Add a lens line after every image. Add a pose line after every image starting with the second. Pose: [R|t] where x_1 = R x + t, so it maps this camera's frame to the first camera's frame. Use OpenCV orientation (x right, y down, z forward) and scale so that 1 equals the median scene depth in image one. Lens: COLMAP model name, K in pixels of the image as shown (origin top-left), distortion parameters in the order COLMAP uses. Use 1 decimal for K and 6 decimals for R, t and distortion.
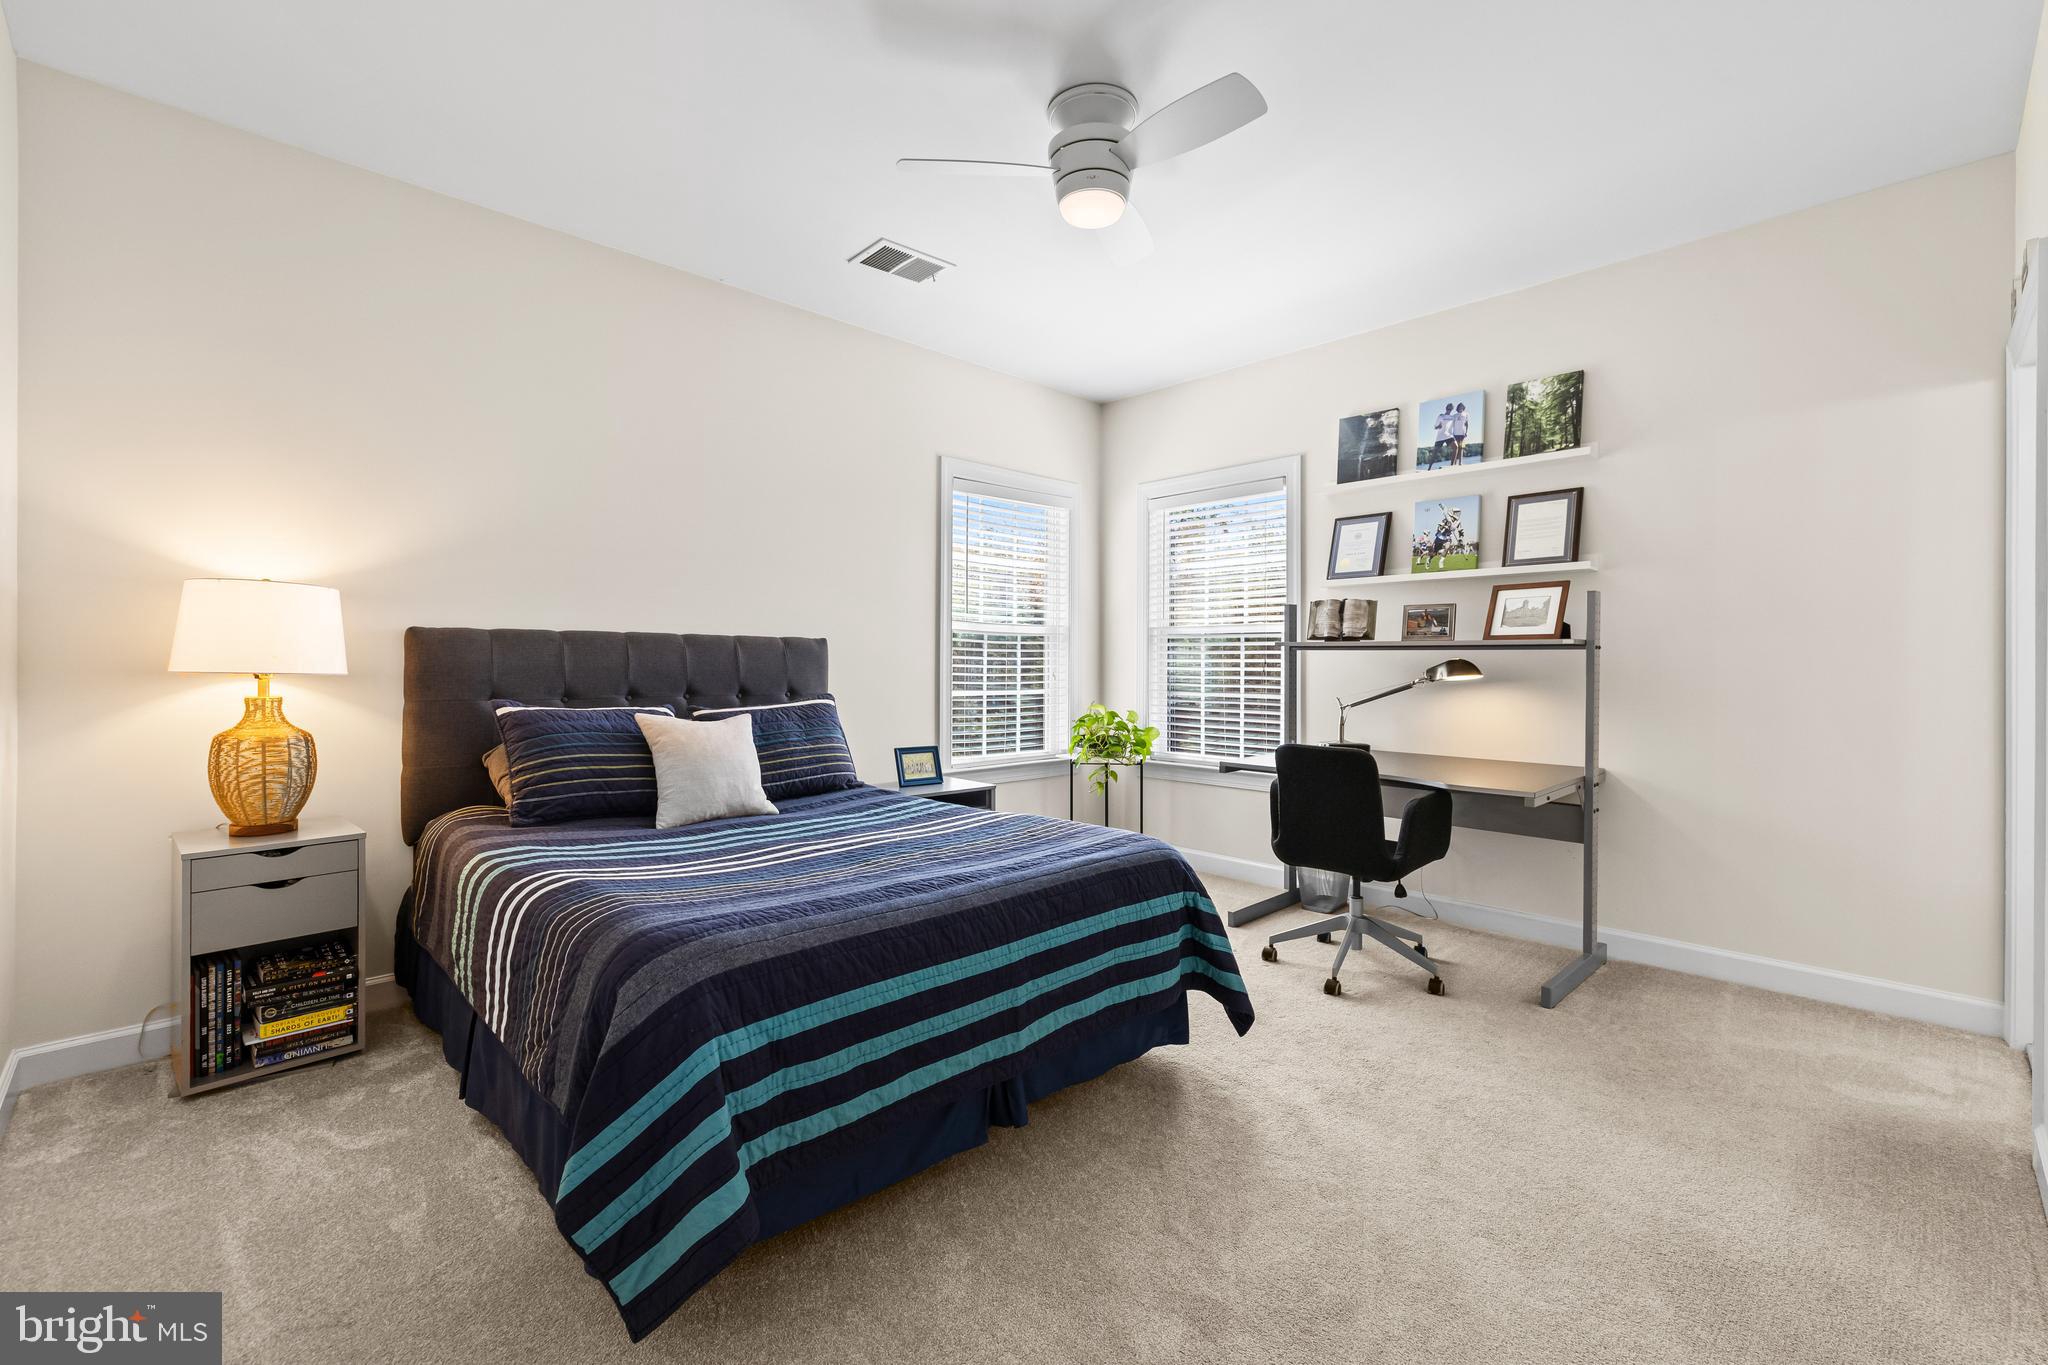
lens RADIAL K [[873.0, 0, 1020.8], [0, 873.0, 669.3], [0, 0, 1]] dist [0.003963, 0.000382]
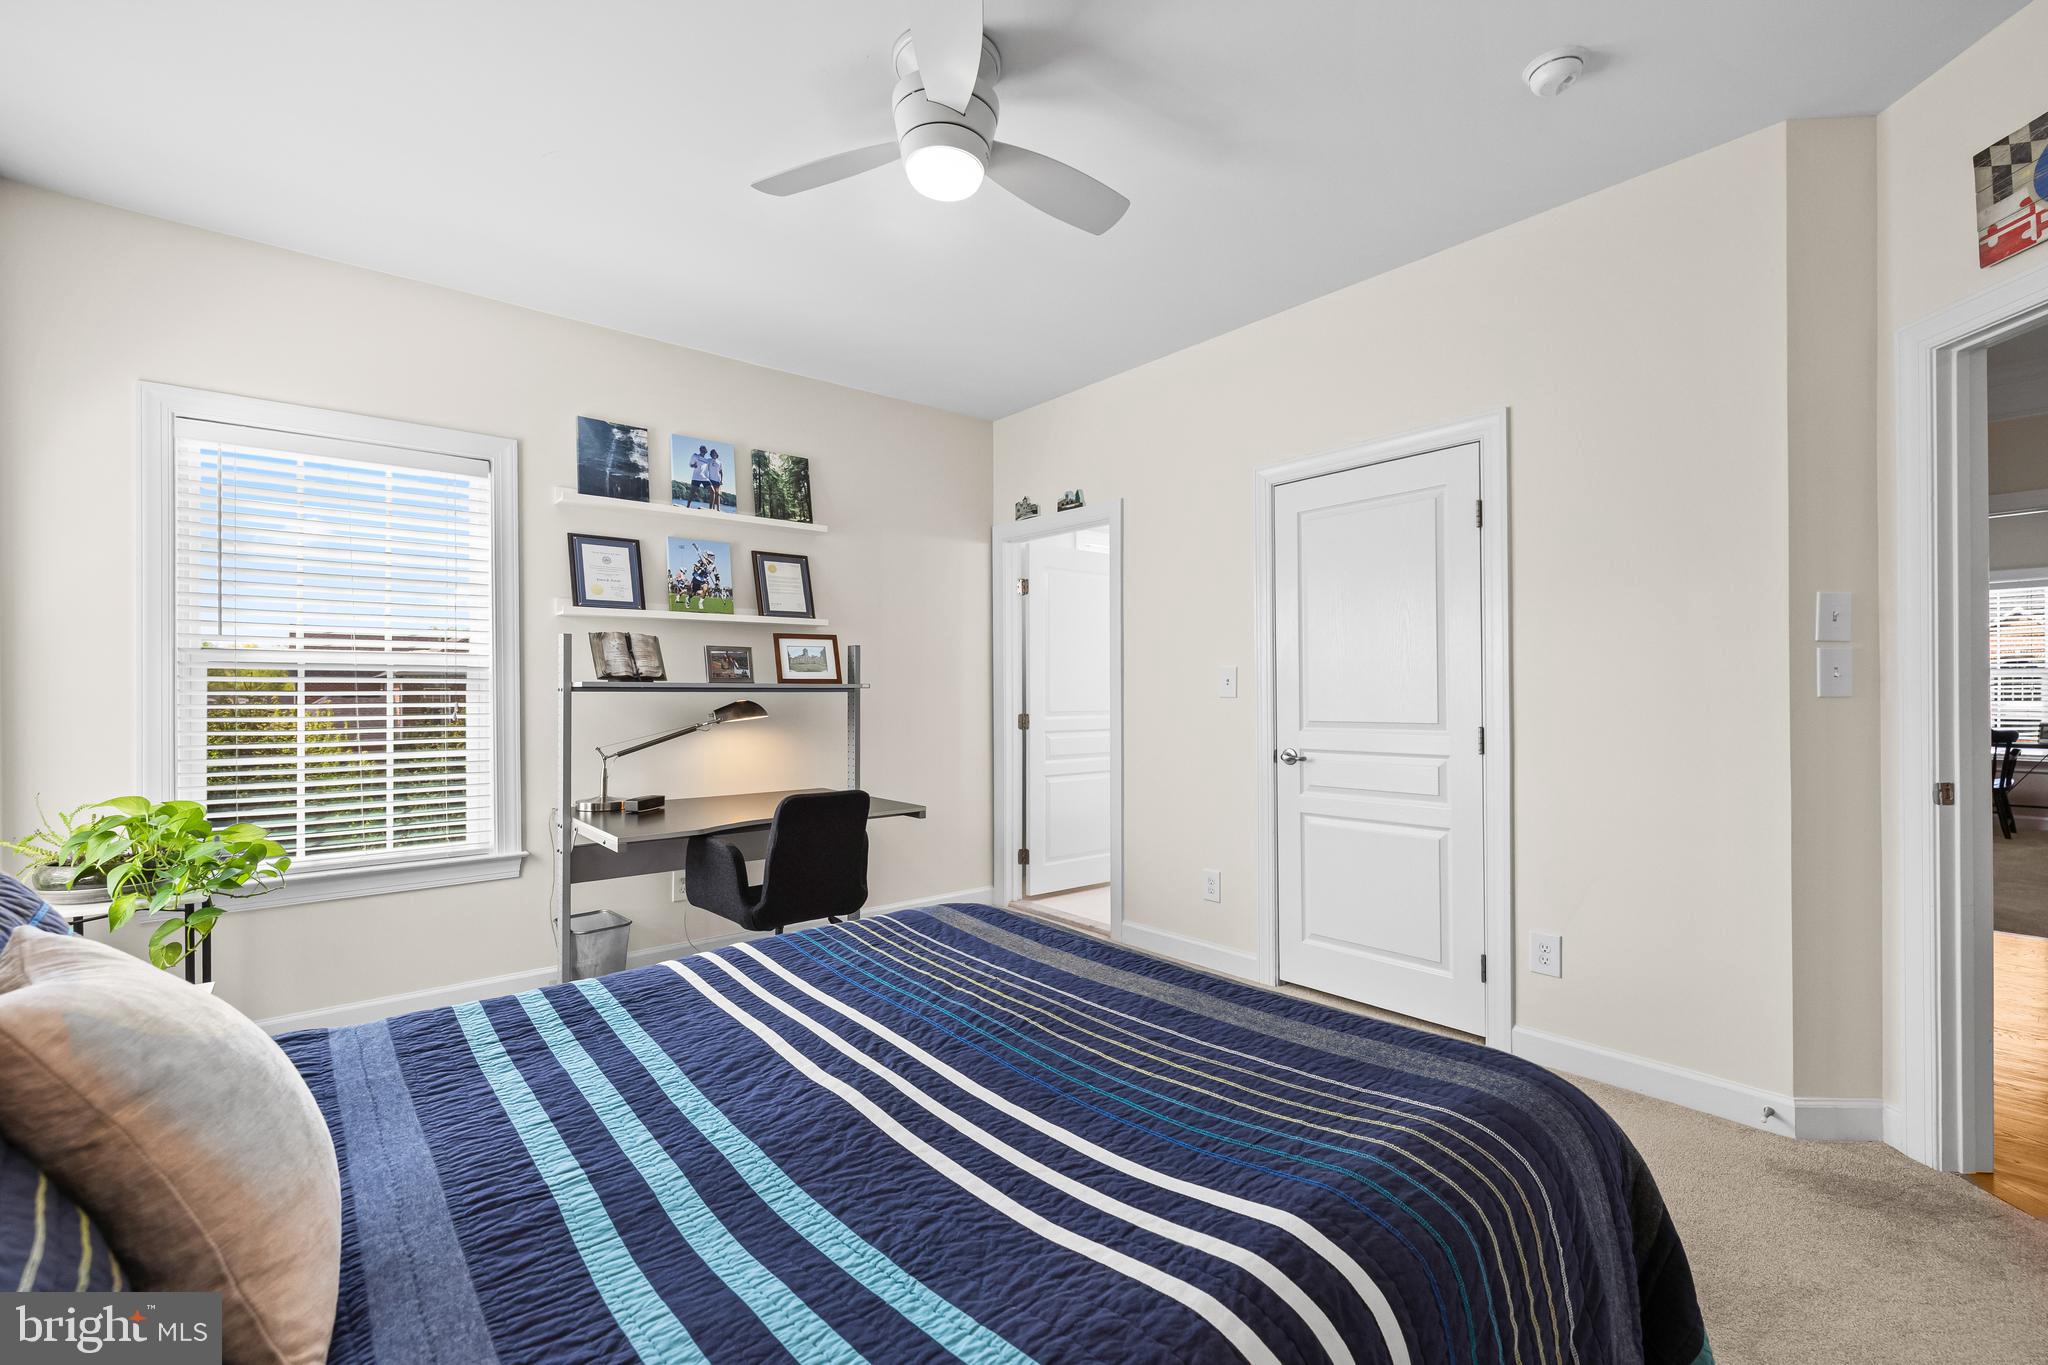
lens RADIAL K [[873.0, 0, 1036.4], [0, 873.0, 689.9], [0, 0, 1]] dist [0.003963, 0.000382]
pose [[0.071972, -0.001787, 0.997405, -0.482738], [0.011655, 0.999932, 0.000950, -0.020505], [-0.997339, 0.011556, 0.071988, 0.549520]]
